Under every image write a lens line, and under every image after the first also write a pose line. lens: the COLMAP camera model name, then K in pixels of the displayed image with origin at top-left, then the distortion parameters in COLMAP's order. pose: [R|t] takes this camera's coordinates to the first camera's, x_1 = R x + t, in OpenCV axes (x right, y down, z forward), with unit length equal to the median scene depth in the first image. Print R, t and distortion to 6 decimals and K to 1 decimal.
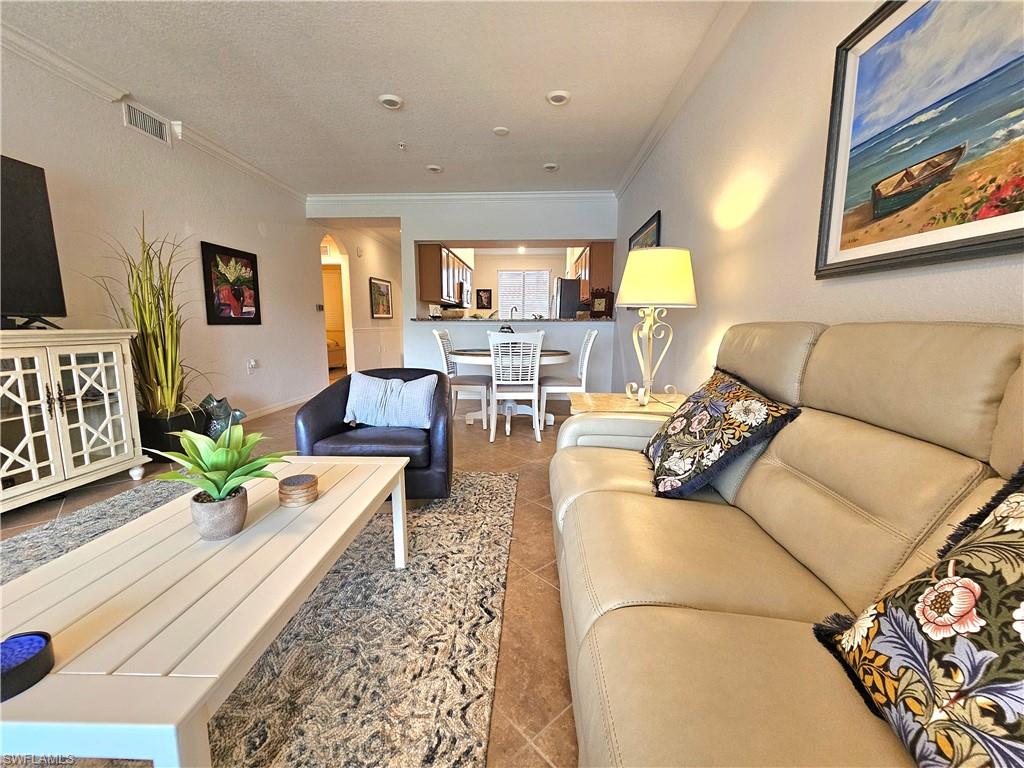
lens RADIAL K [[415.3, 0, 512.0], [0, 415.3, 384.0], [0, 0, 1]] dist [-0.001625, -0.000261]
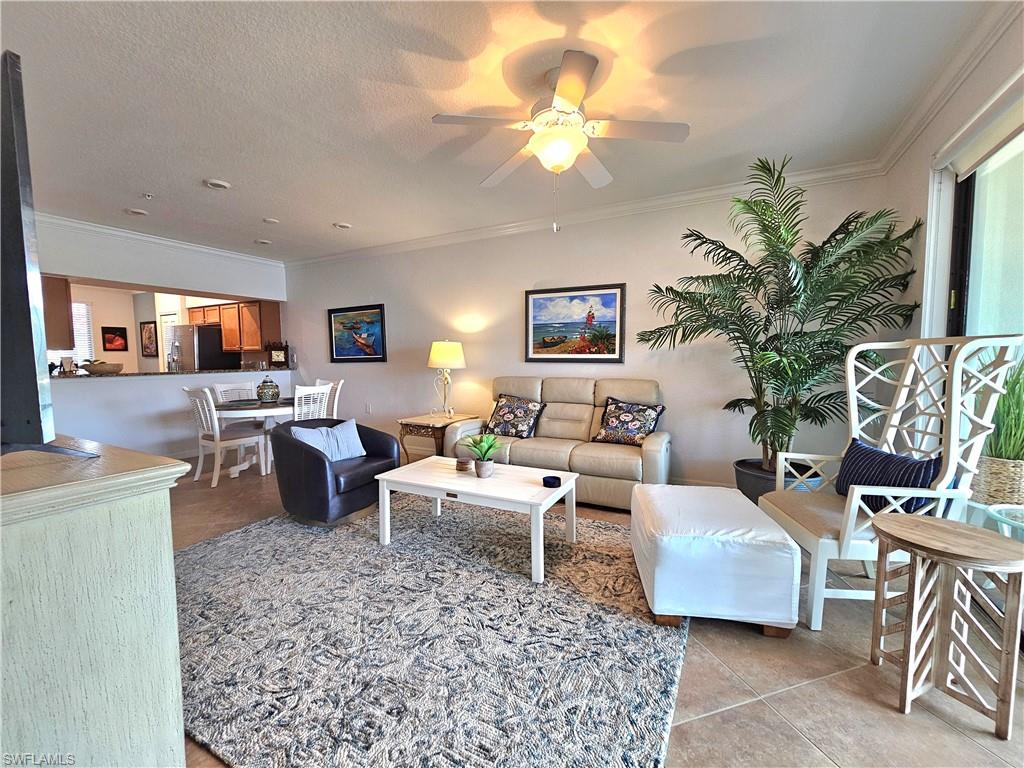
lens RADIAL K [[415.3, 0, 512.0], [0, 415.3, 384.0], [0, 0, 1]] dist [-0.001625, -0.000261]
pose [[0.420552, -0.051950, 0.905780, -2.284522], [0.132169, 0.991217, -0.004515, -0.107364], [-0.897590, 0.121614, 0.423724, -0.184235]]
